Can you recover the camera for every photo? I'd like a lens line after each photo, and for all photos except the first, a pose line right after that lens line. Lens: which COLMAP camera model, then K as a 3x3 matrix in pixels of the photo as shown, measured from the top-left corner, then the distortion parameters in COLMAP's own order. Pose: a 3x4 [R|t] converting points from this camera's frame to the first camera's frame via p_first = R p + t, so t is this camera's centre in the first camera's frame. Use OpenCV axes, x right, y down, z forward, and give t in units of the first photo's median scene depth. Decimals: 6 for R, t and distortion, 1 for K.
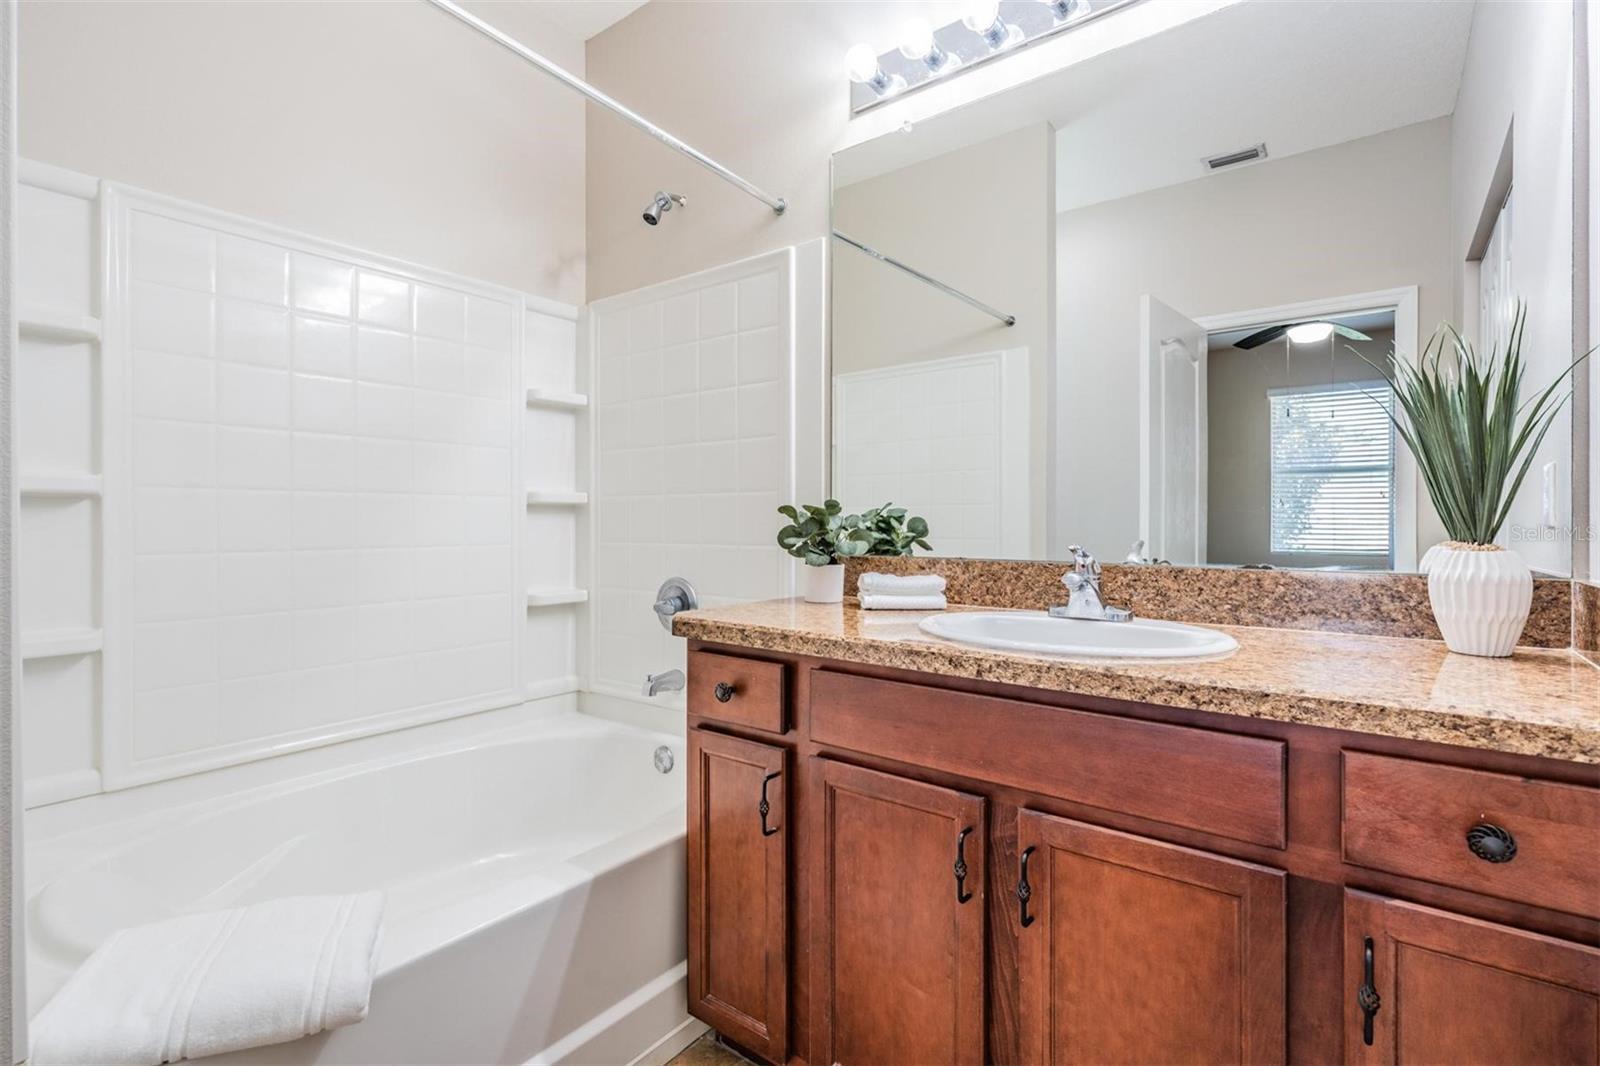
lens RADIAL K [[778.8, 0, 795.5], [0, 778.8, 528.5], [0, 0, 1]] dist [0.001498, -0.000487]
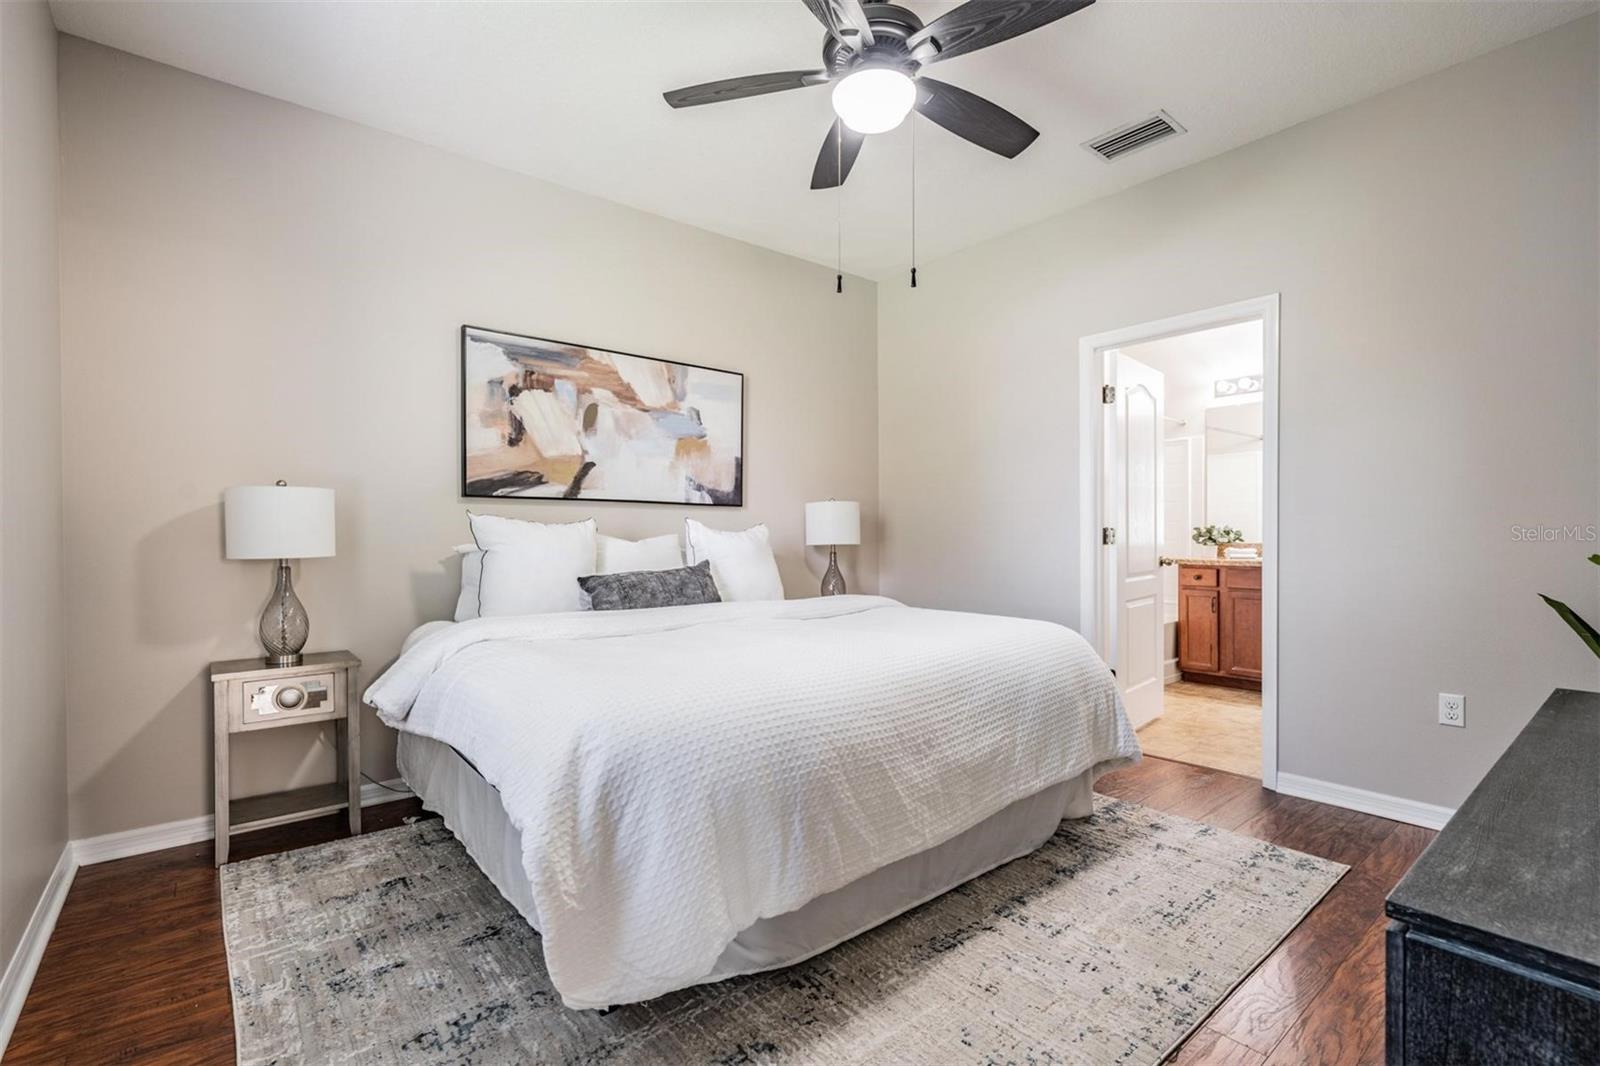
lens RADIAL K [[731.5, 0, 787.4], [0, 731.5, 539.5], [0, 0, 1]] dist [0.000853, 0.000399]
pose [[0.971782, 0.001454, -0.235878, -1.091927], [0.000063, 0.999979, 0.006424, 0.002445], [0.235882, -0.006258, 0.971761, -2.696680]]
